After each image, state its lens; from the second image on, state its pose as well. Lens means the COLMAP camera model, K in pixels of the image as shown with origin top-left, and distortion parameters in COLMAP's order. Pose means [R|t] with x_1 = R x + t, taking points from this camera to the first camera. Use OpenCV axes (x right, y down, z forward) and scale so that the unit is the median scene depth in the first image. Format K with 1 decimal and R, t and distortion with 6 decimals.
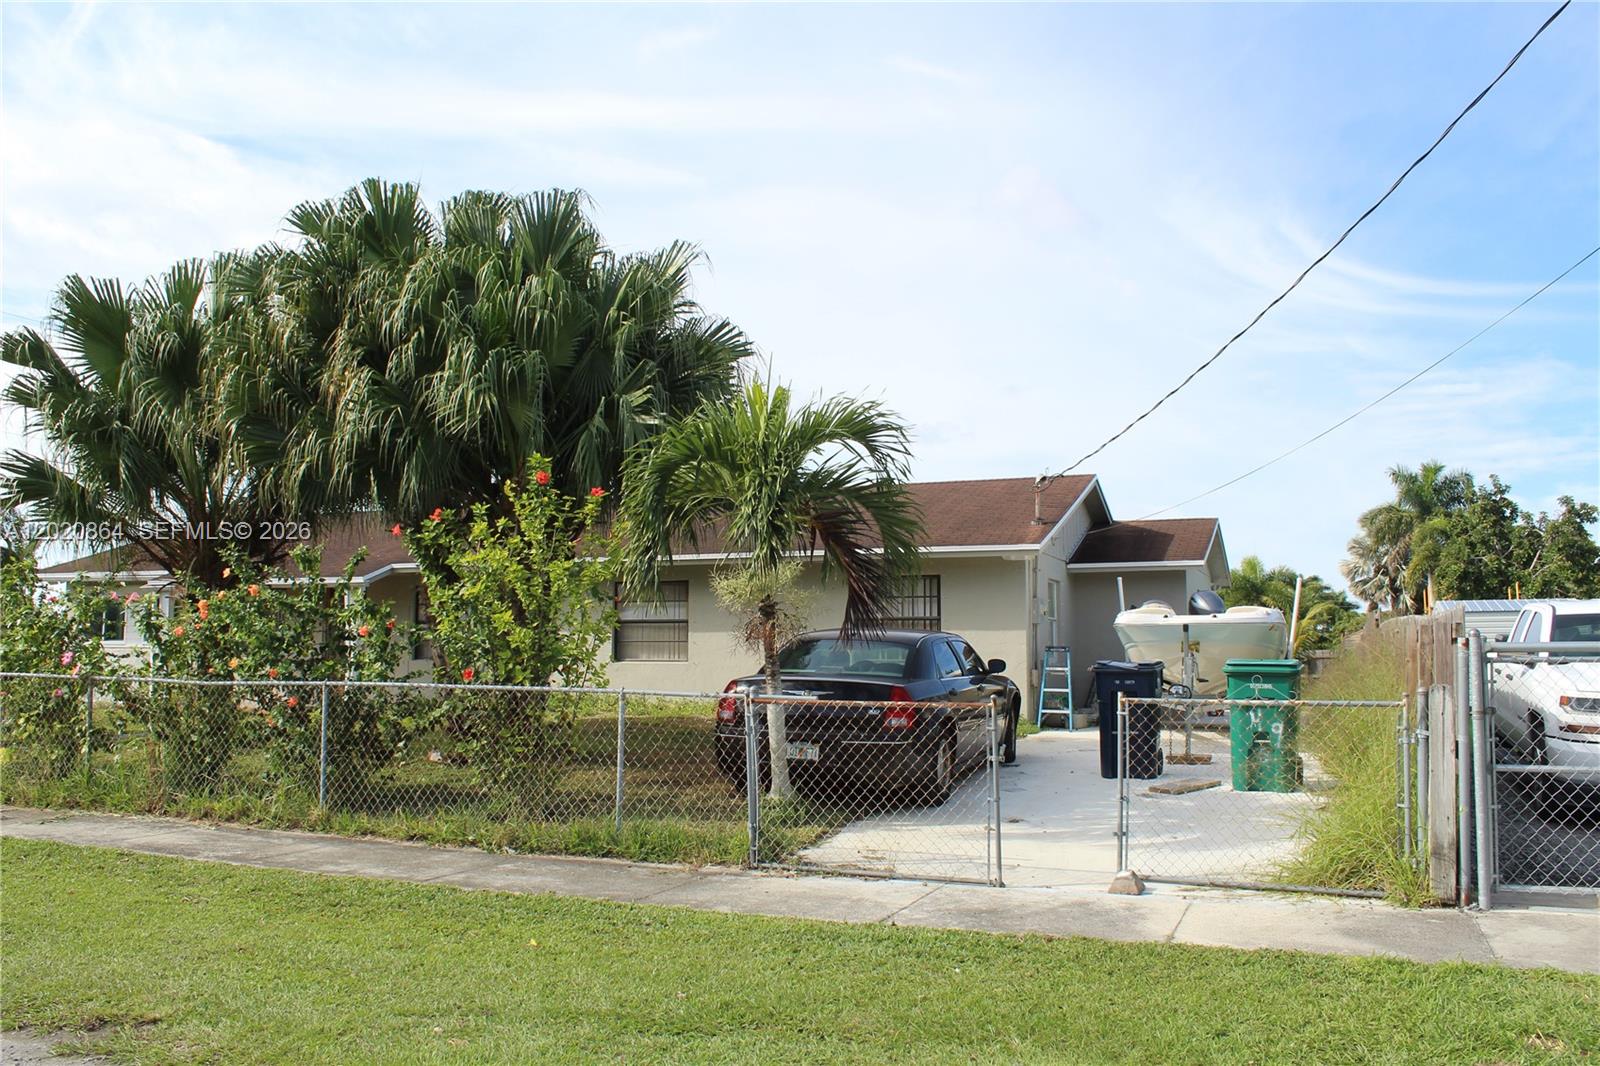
lens RADIAL K [[1333.9, 0, 796.2], [0, 1333.9, 524.1], [0, 0, 1]] dist [-0.165239, 0.137841]
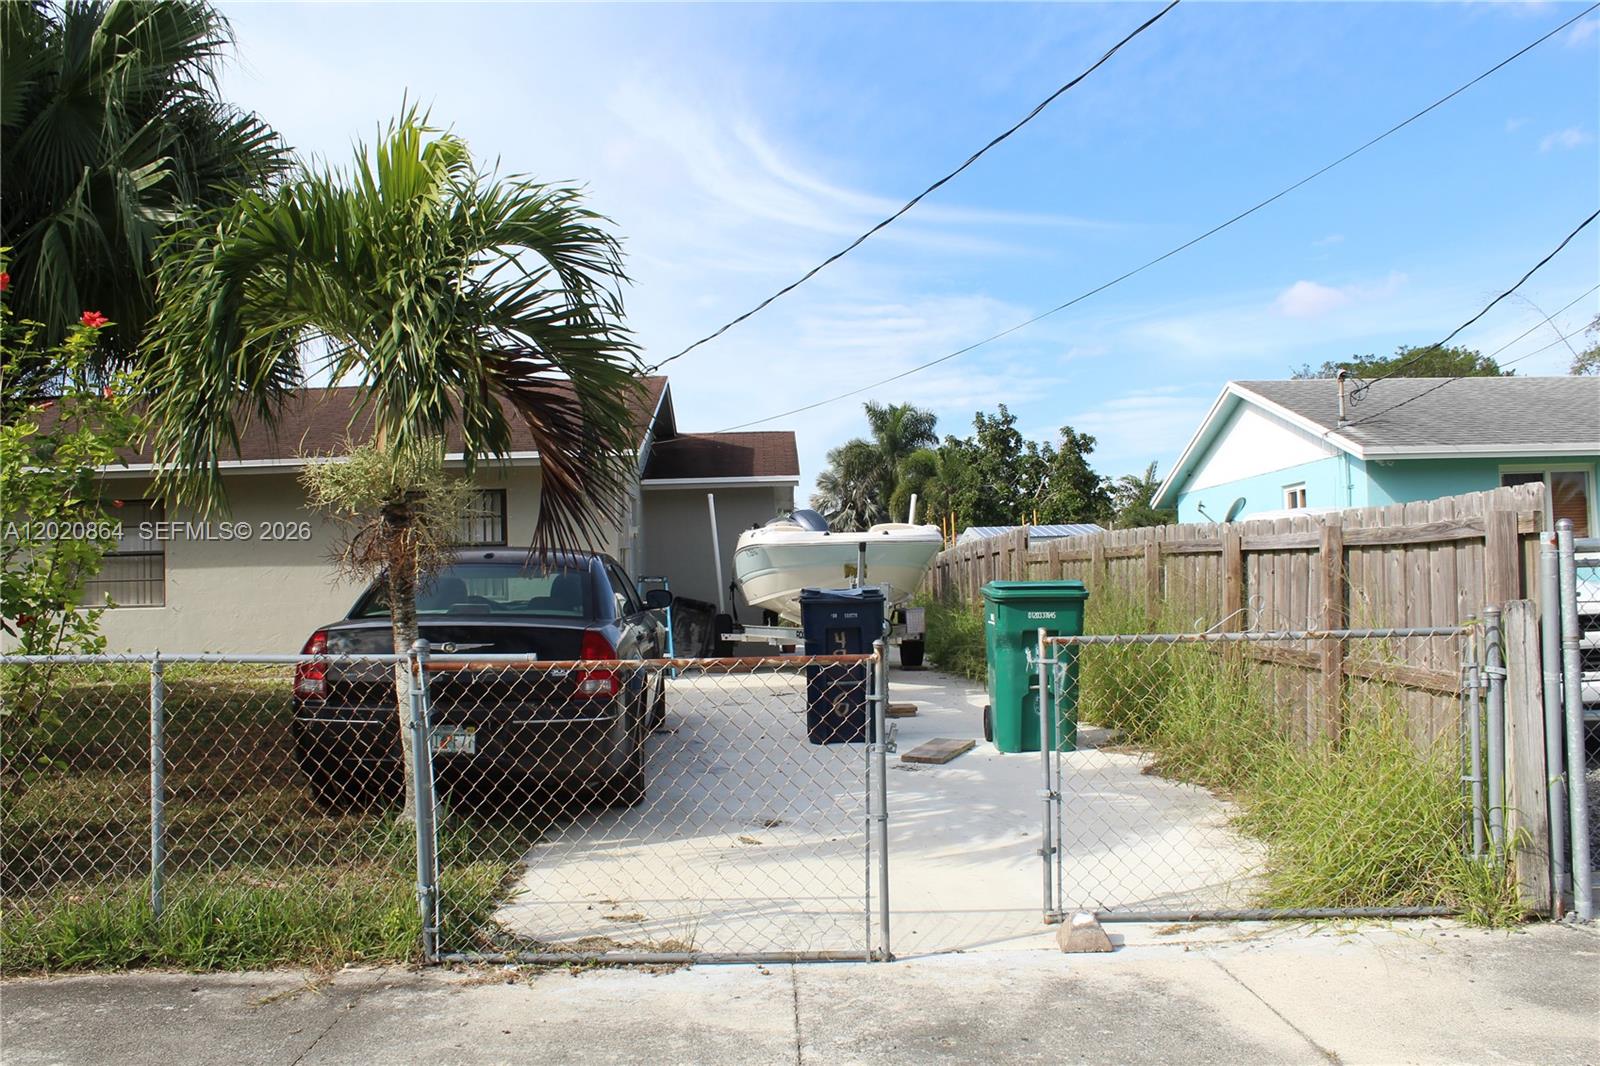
lens RADIAL K [[1348.7, 0, 794.8], [0, 1348.7, 509.5], [0, 0, 1]] dist [-0.154012, 0.138565]
pose [[0.916804, -0.003949, 0.399317, -0.095154], [-0.010126, 0.999400, 0.033133, 0.039690], [-0.399208, -0.034420, 0.916214, 0.362204]]
